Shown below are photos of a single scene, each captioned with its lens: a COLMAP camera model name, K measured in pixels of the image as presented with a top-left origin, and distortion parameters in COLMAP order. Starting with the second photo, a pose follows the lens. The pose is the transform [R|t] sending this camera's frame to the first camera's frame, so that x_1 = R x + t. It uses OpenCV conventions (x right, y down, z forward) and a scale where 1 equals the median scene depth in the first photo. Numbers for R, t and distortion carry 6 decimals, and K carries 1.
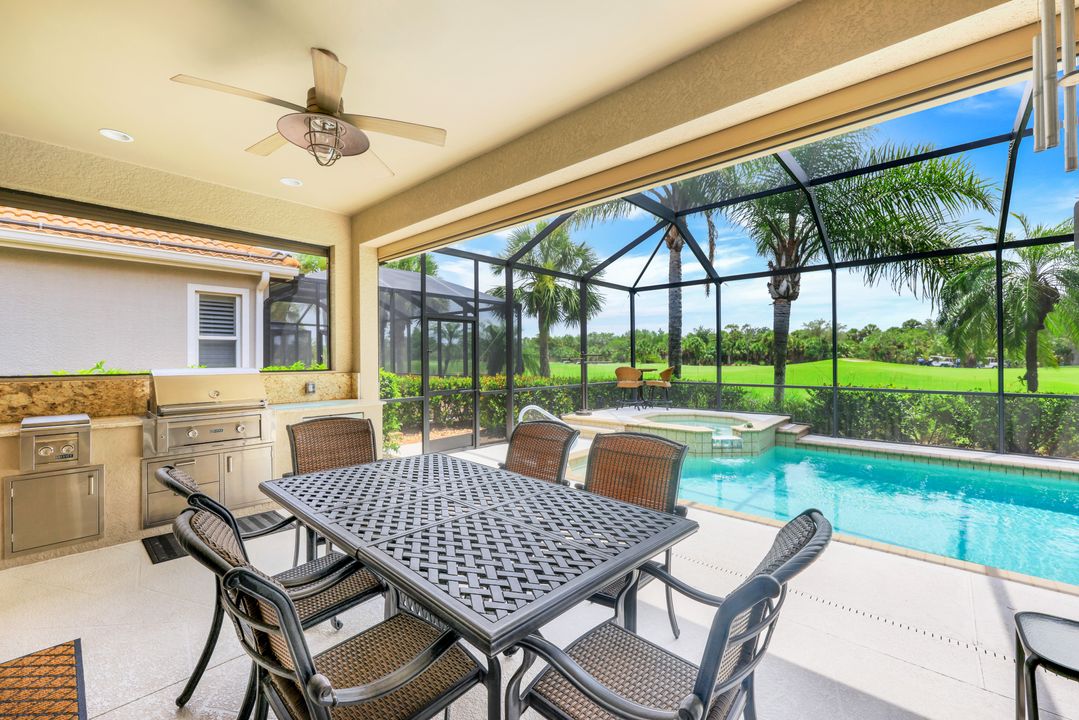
lens RADIAL K [[440.3, 0, 540.3], [0, 440.3, 361.5], [0, 0, 1]] dist [0.002521, 0.000131]
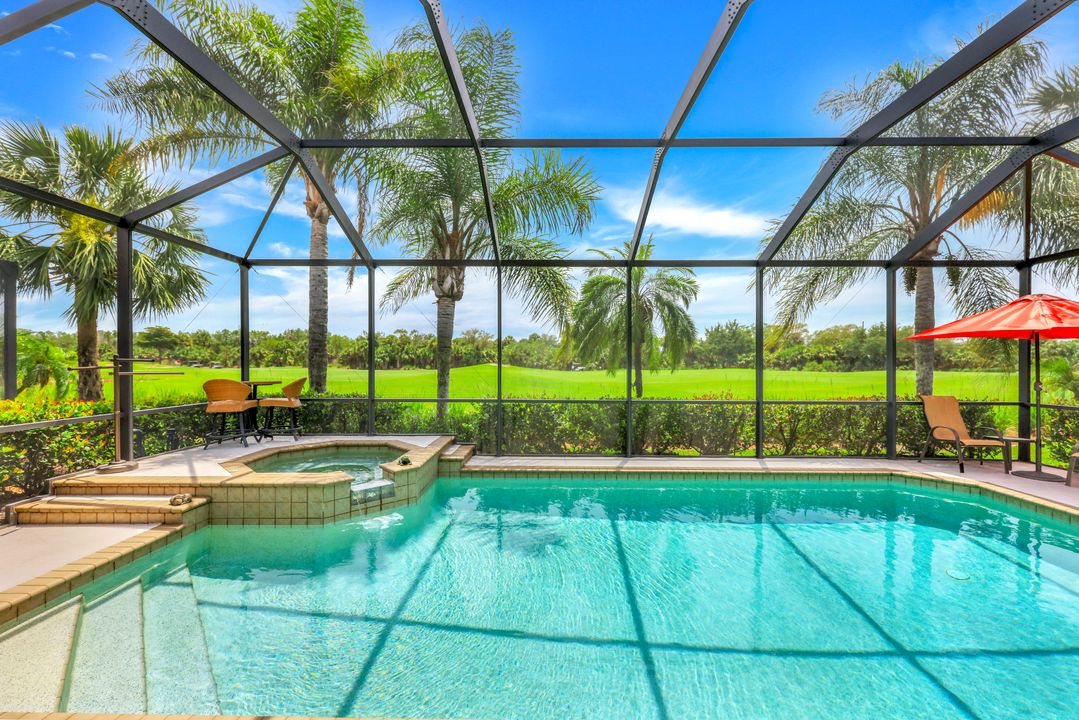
lens RADIAL K [[440.3, 0, 539.1], [0, 440.3, 361.6], [0, 0, 1]] dist [0.002521, 0.000131]
pose [[0.756288, 0.009346, 0.654172, 0.125181], [-0.003907, 0.999945, -0.009769, -0.008563], [-0.654227, 0.004832, 0.756283, 0.232747]]
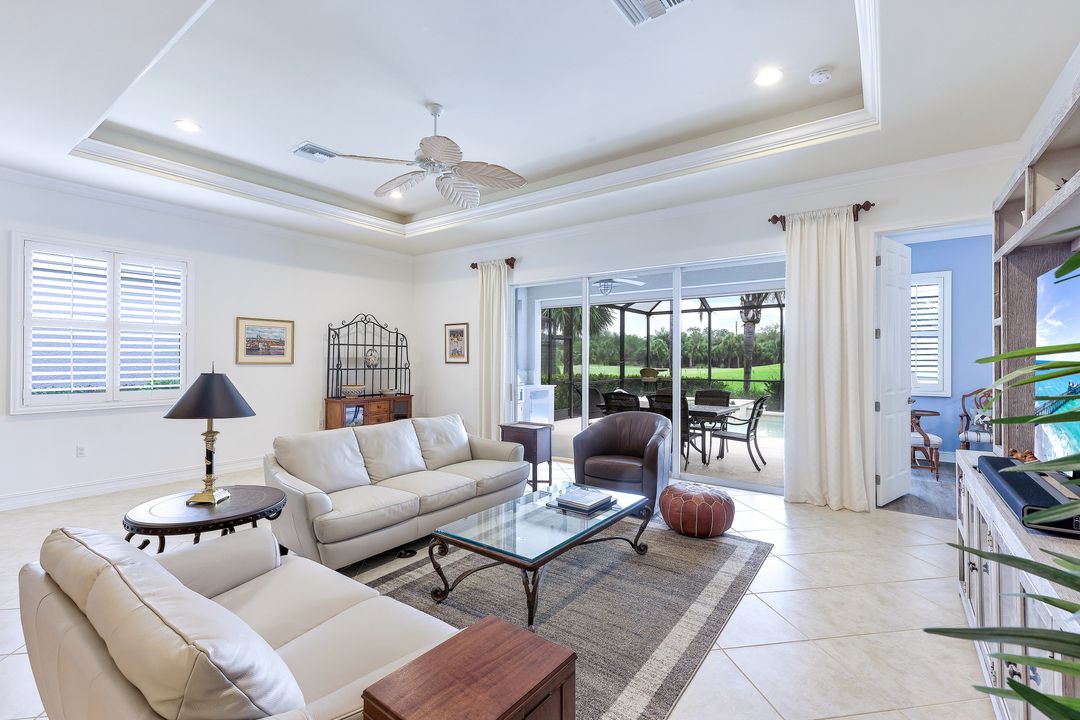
lens RADIAL K [[477.8, 0, 541.0], [0, 477.8, 363.8], [0, 0, 1]] dist [-0.000455, 0.000180]
pose [[0.994066, 0.005204, 0.108656, -0.337909], [-0.005395, 0.999984, 0.001469, -0.001263], [-0.108647, -0.002047, 0.994078, -0.547662]]
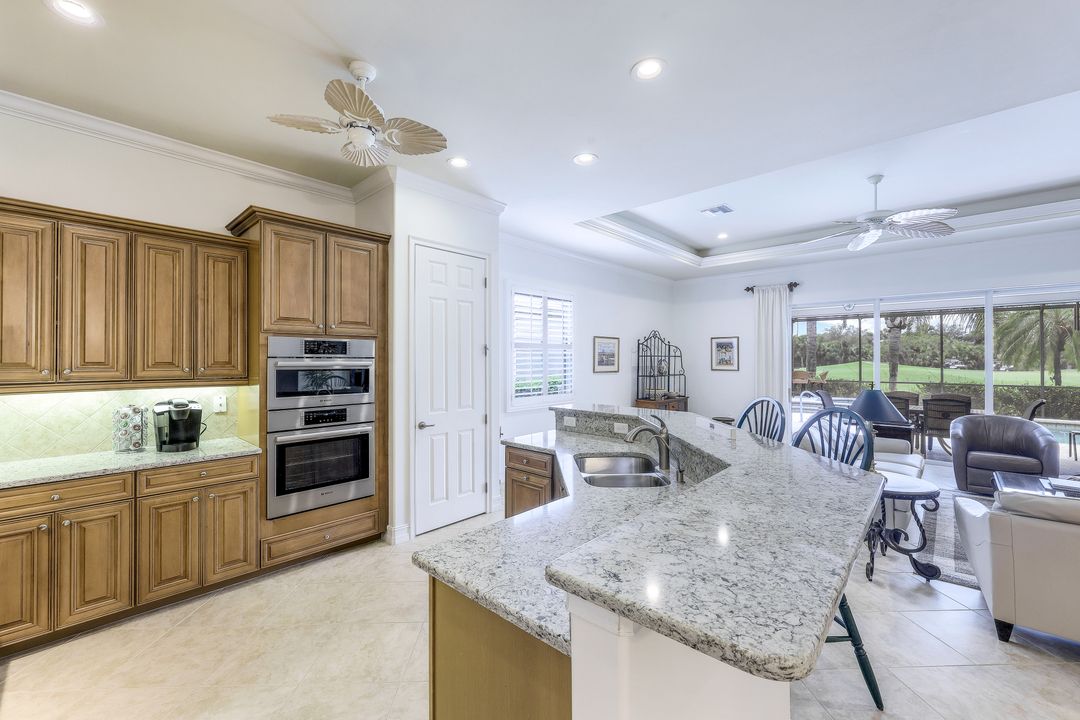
lens RADIAL K [[442.2, 0, 538.1], [0, 442.2, 357.0], [0, 0, 1]] dist [-0.004451, 0.001025]
pose [[0.999930, 0.002031, -0.011624, -0.742811], [-0.002190, 0.999904, -0.013673, -0.014004], [0.011595, 0.013698, 0.999839, -0.618126]]
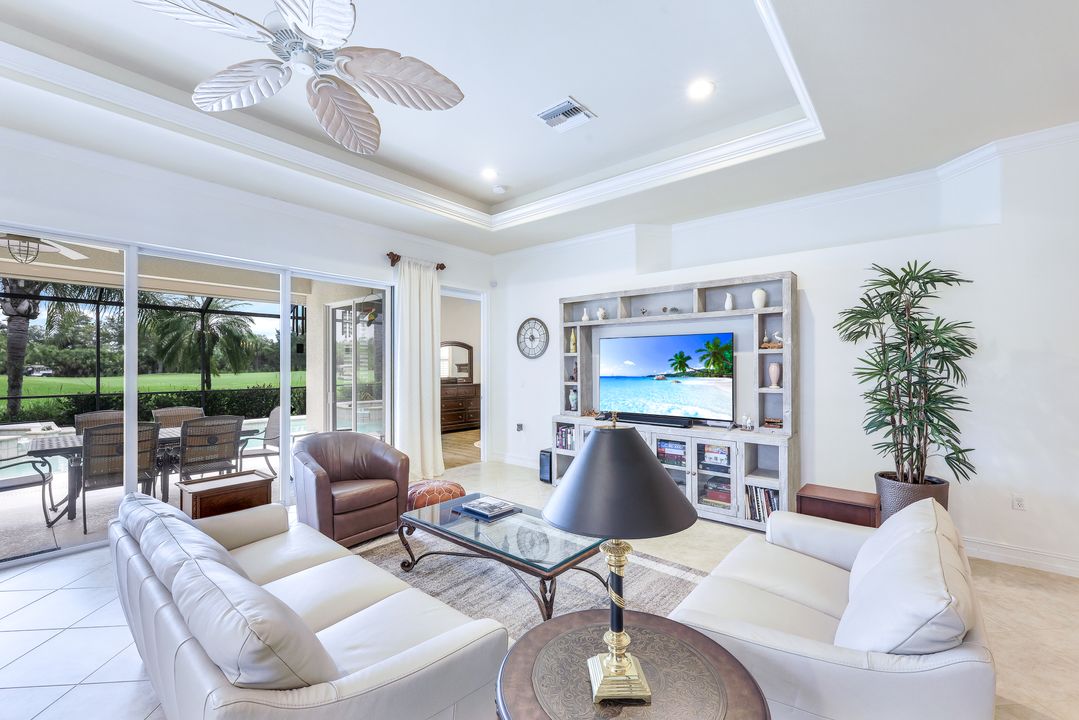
lens RADIAL K [[441.8, 0, 547.3], [0, 441.8, 360.5], [0, 0, 1]] dist [-0.004451, 0.001025]
pose [[-0.044375, 0.012995, 0.998930, -0.604220], [0.008821, 0.999882, -0.012616, -0.010422], [-0.998976, 0.008252, -0.044485, -0.249865]]
